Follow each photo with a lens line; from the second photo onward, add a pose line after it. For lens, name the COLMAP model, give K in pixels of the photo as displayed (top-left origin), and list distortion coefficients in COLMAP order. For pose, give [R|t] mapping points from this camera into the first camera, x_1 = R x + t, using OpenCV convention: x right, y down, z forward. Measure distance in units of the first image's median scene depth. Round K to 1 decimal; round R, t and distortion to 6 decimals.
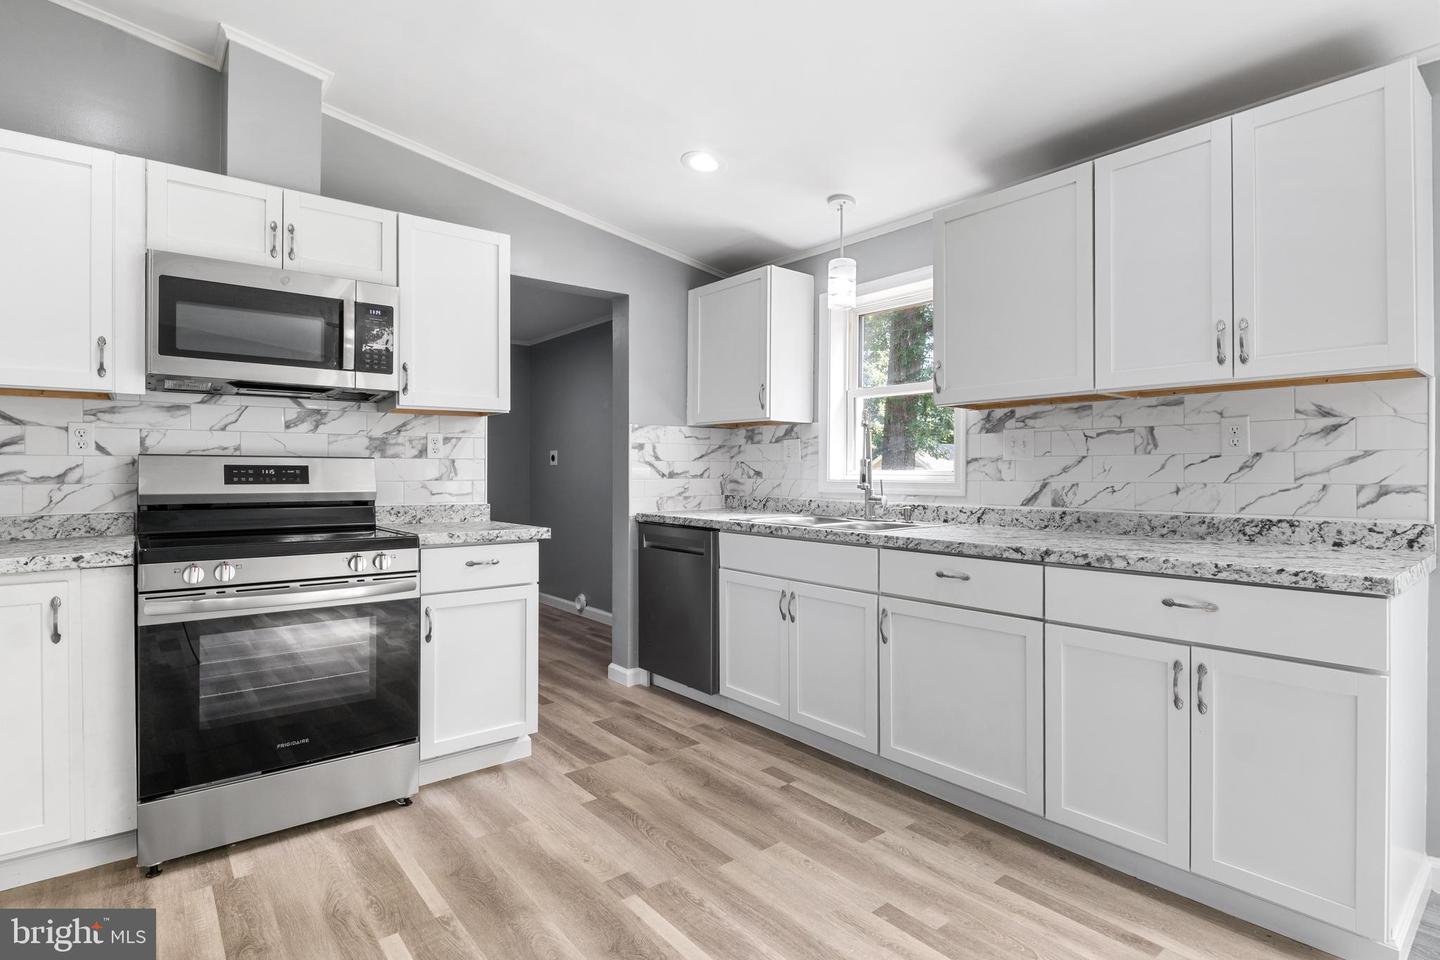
lens RADIAL K [[714.1, 0, 717.4], [0, 714.1, 468.9], [0, 0, 1]] dist [-0.006485, -0.001427]
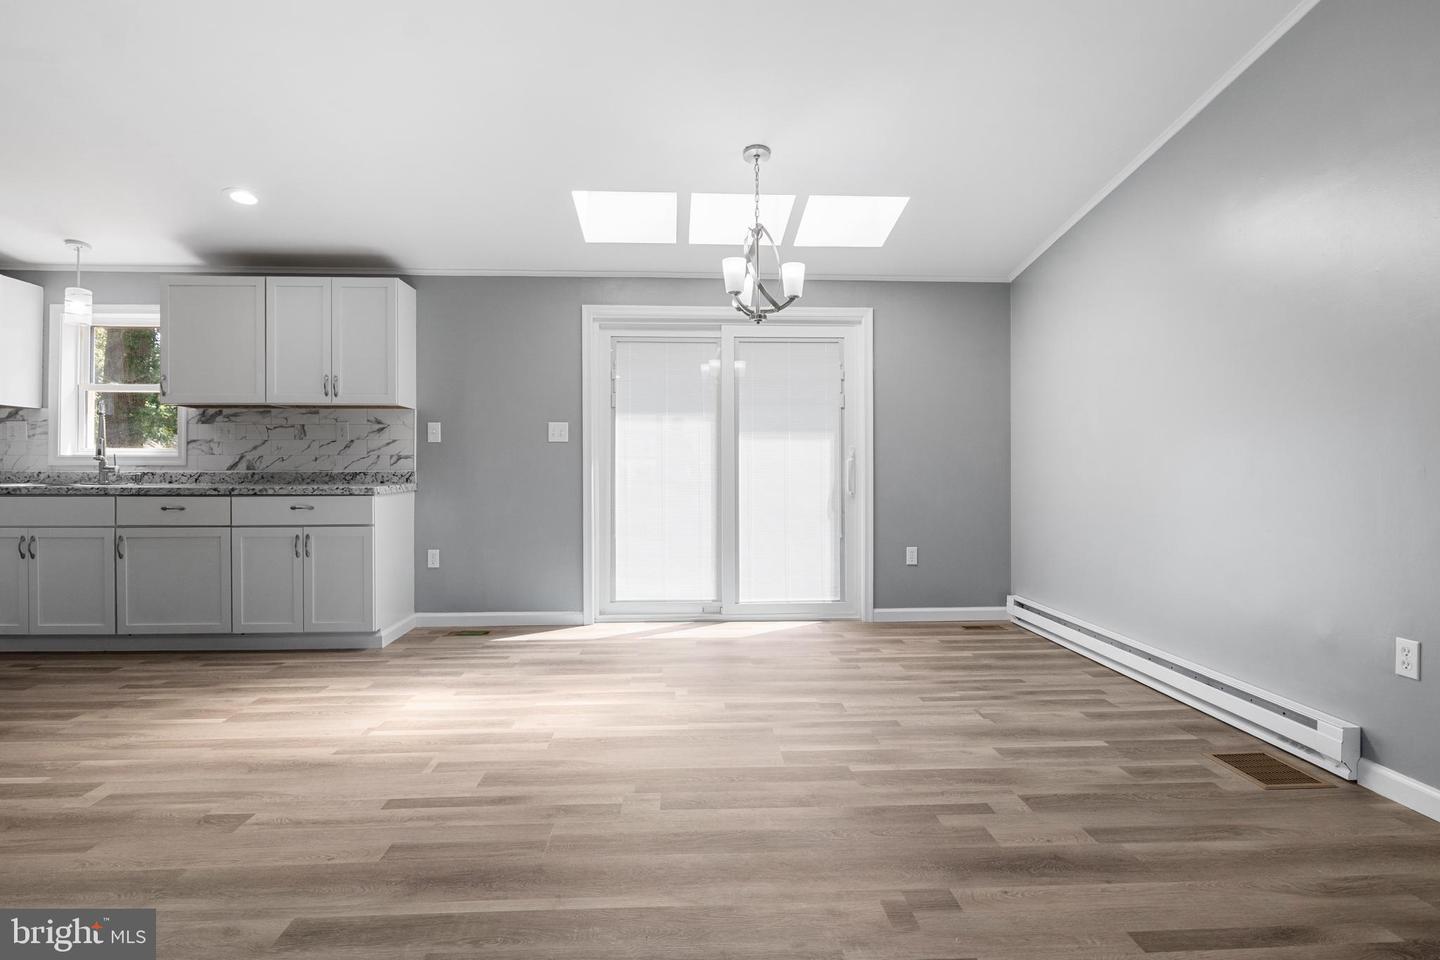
lens RADIAL K [[714.1, 0, 717.4], [0, 714.1, 468.9], [0, 0, 1]] dist [-0.006485, -0.001427]
pose [[0.580931, -0.000128, 0.813953, -0.253356], [-0.002905, 0.999993, 0.002230, 0.045524], [-0.813948, -0.003660, 0.580927, -0.894098]]
